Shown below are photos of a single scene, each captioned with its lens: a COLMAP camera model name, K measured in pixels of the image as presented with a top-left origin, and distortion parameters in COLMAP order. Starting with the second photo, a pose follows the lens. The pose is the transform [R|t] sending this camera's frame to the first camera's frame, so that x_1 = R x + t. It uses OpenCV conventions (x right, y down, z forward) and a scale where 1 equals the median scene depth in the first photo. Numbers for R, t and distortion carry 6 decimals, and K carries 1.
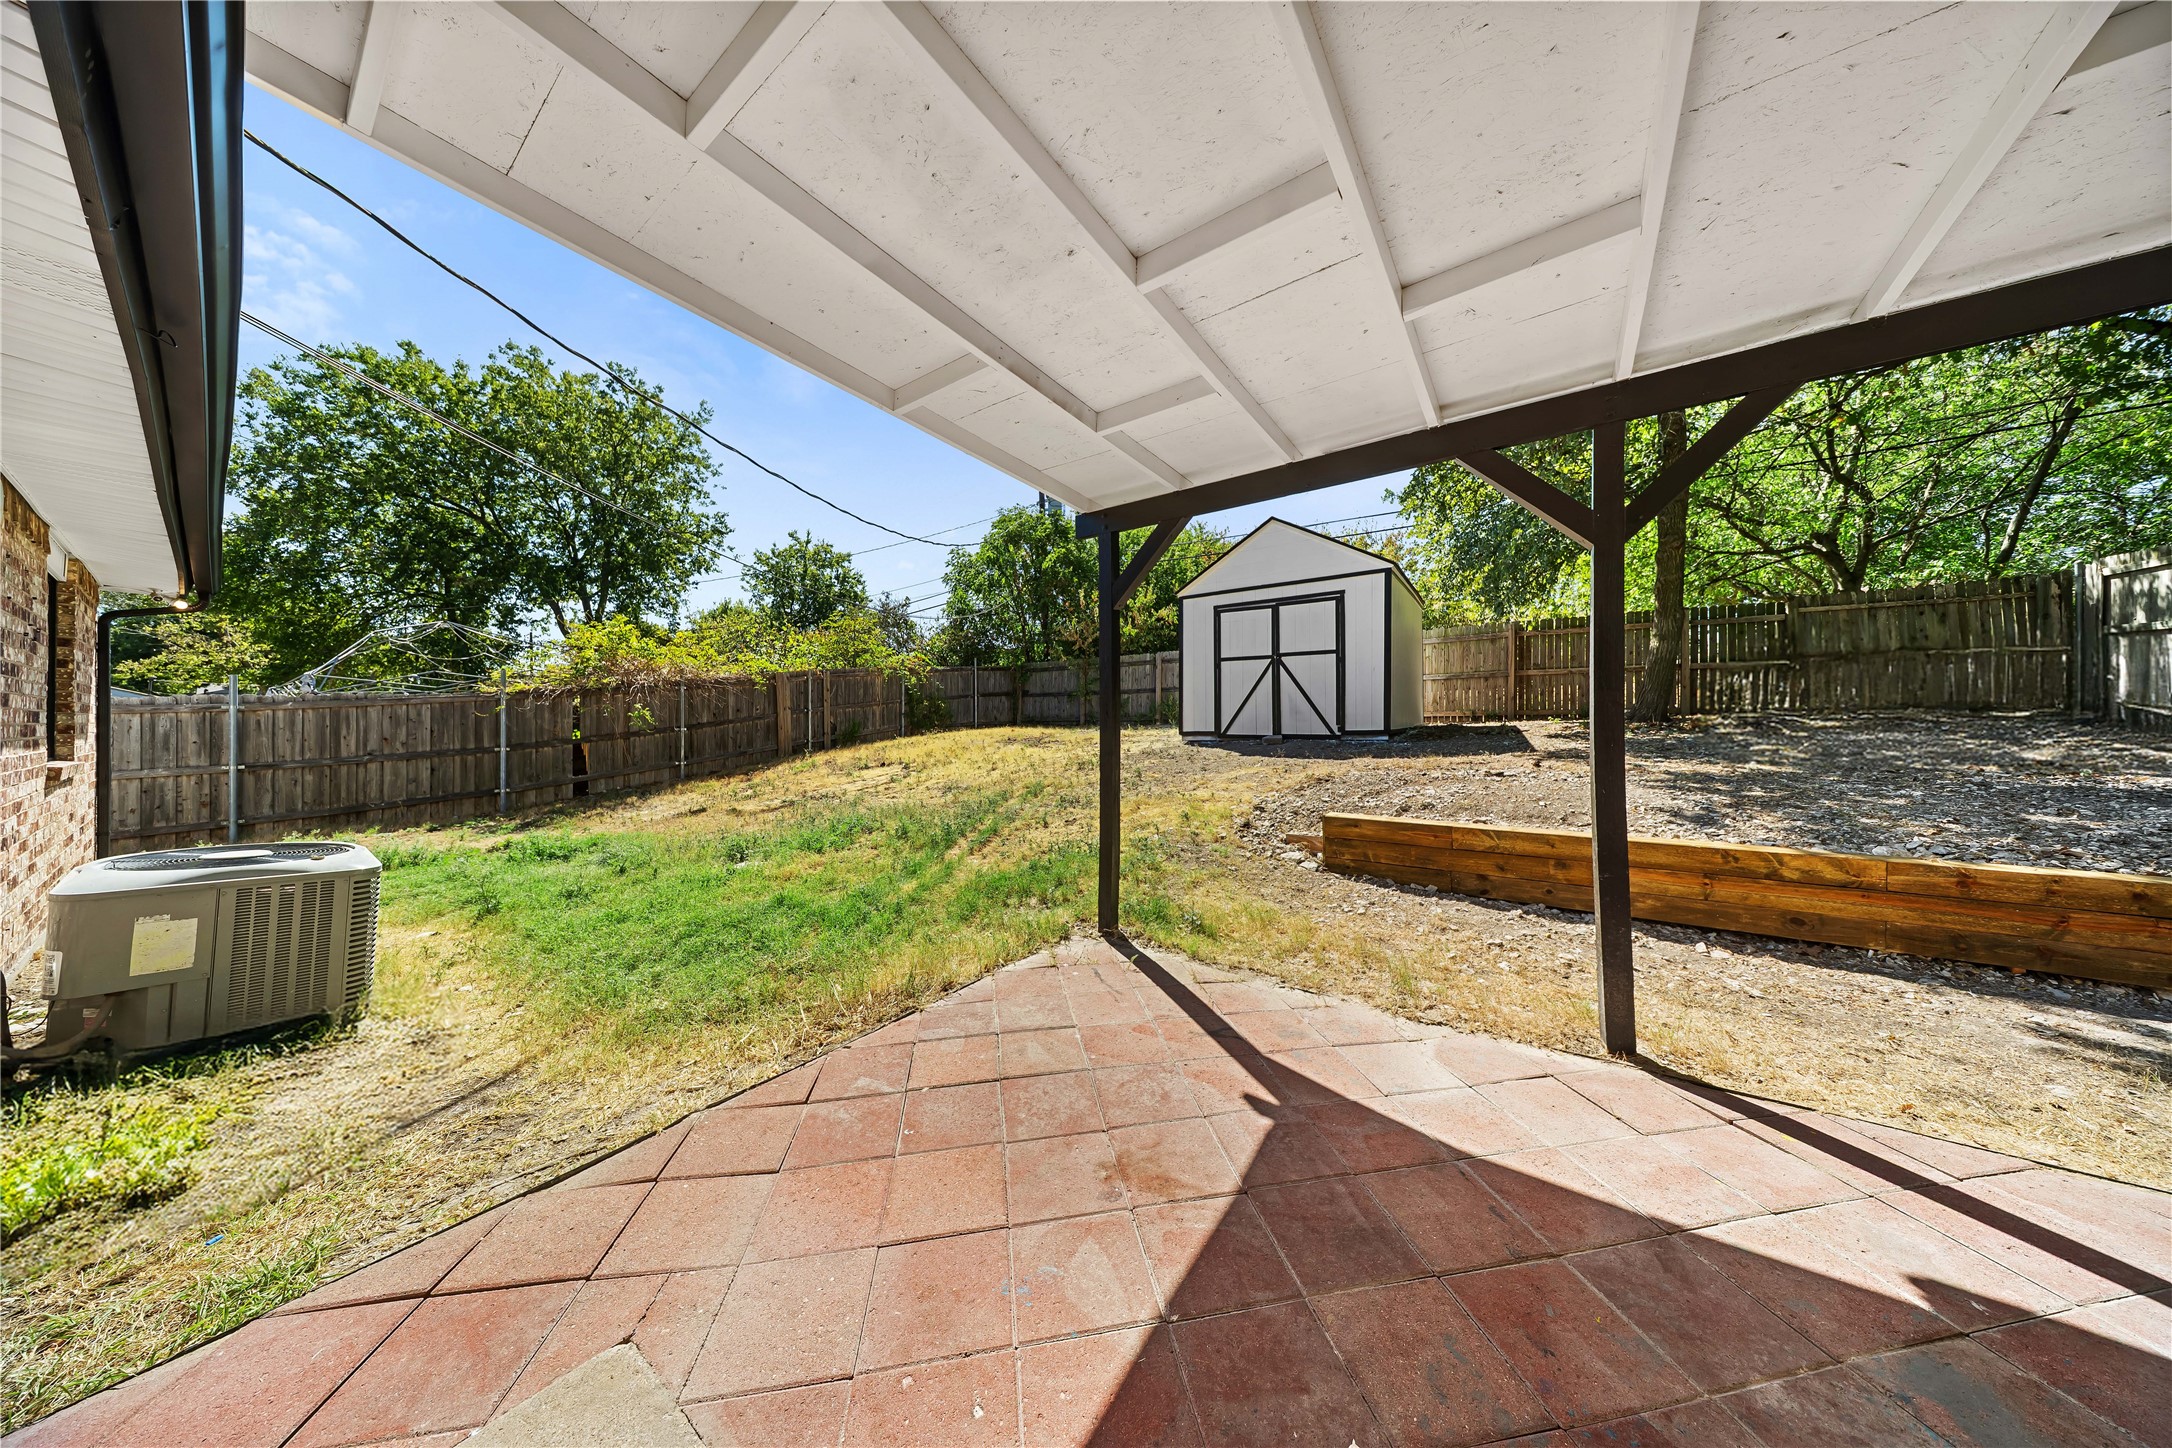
lens RADIAL K [[639.7, 0, 1085.0], [0, 639.7, 722.2], [0, 0, 1]] dist [-0.001269, -0.000214]
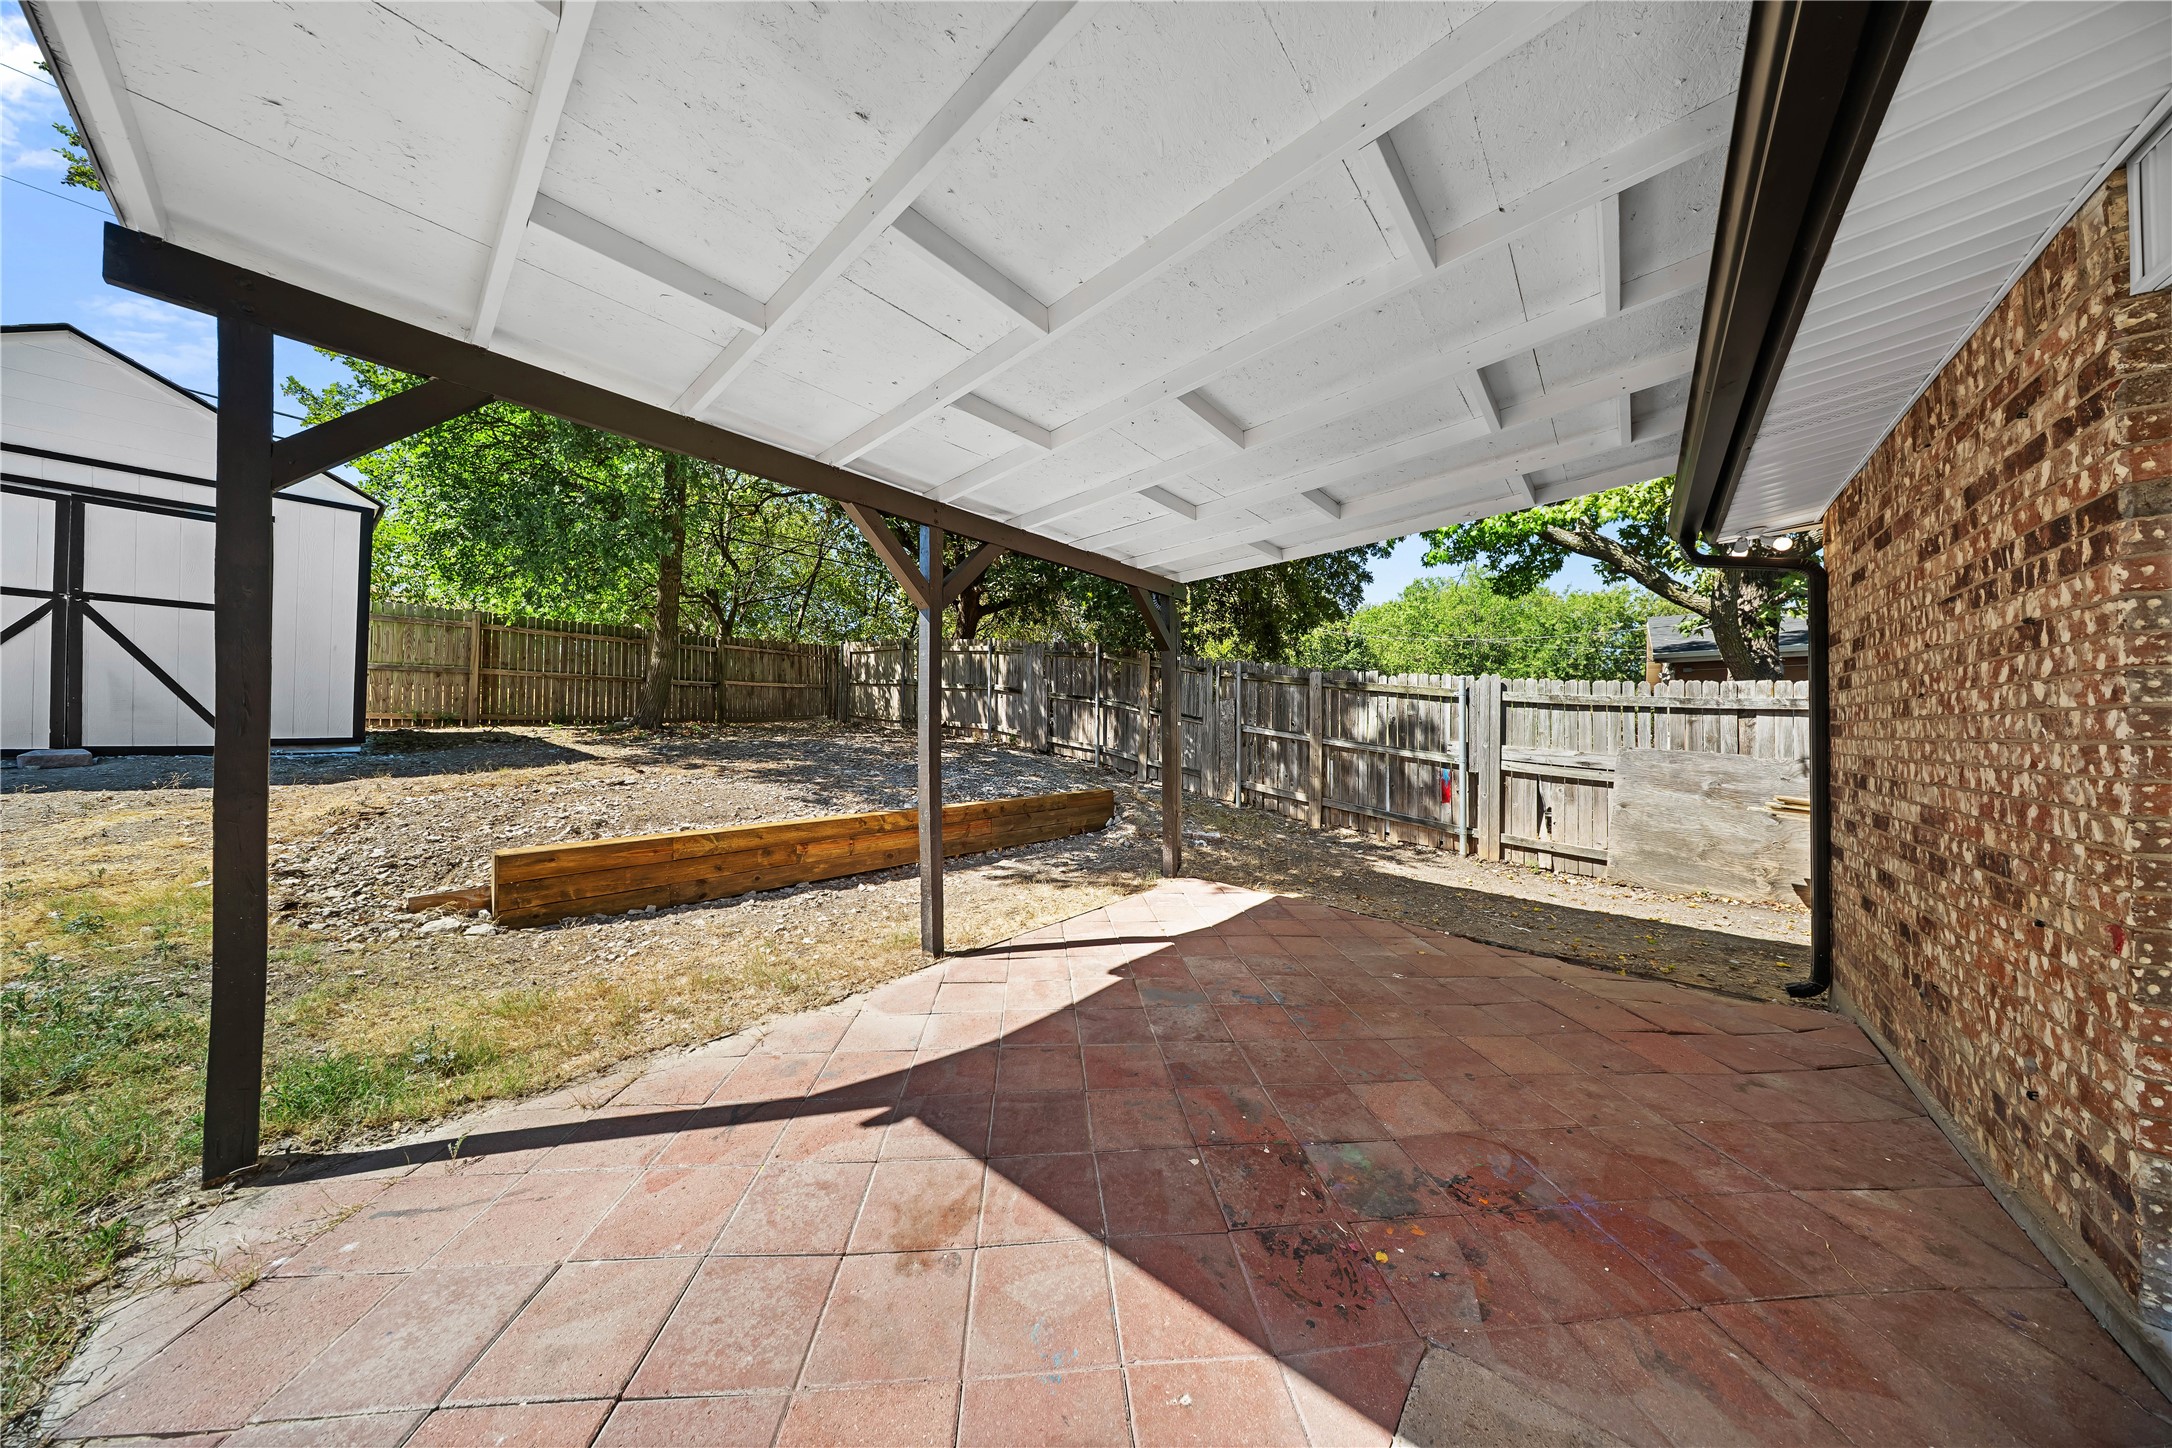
lens RADIAL K [[639.7, 0, 1087.1], [0, 639.7, 726.4], [0, 0, 1]] dist [-0.001269, -0.000214]
pose [[0.063627, 0.010151, 0.997922, -0.421502], [-0.008706, 0.999916, -0.009617, -0.000837], [-0.997936, -0.008076, 0.063710, 0.379681]]
